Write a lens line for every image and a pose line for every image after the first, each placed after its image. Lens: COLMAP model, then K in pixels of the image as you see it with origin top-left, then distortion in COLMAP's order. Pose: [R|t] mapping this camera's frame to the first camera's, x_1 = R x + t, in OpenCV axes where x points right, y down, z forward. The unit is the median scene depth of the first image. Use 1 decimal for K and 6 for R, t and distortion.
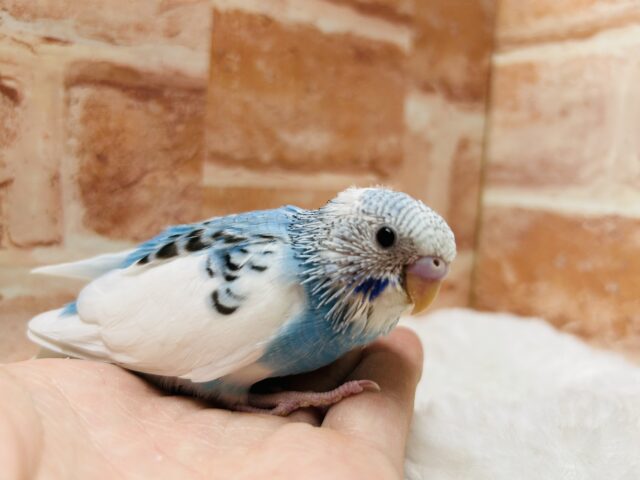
lens RADIAL K [[523.9, 0, 322.9], [0, 523.9, 233.4], [0, 0, 1]] dist [-0.019460, -0.013597]
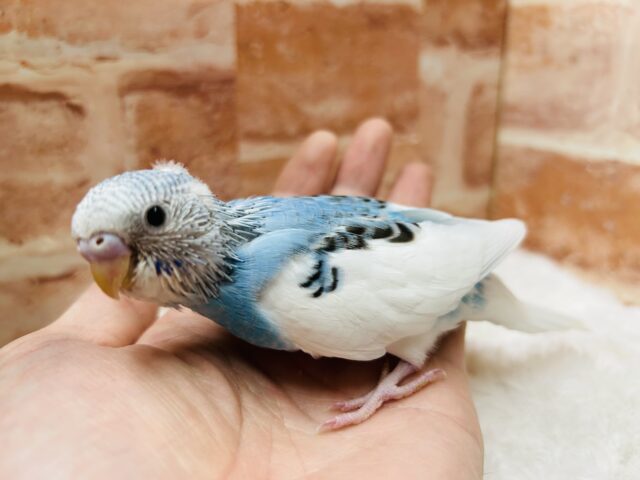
lens RADIAL K [[523.9, 0, 319.8], [0, 523.9, 225.7], [0, 0, 1]] dist [-0.019460, -0.013597]
pose [[0.994042, -0.040520, -0.101189, 0.054598], [0.060030, 0.978375, 0.197936, -0.156235], [0.090981, -0.202832, 0.974978, -0.142553]]
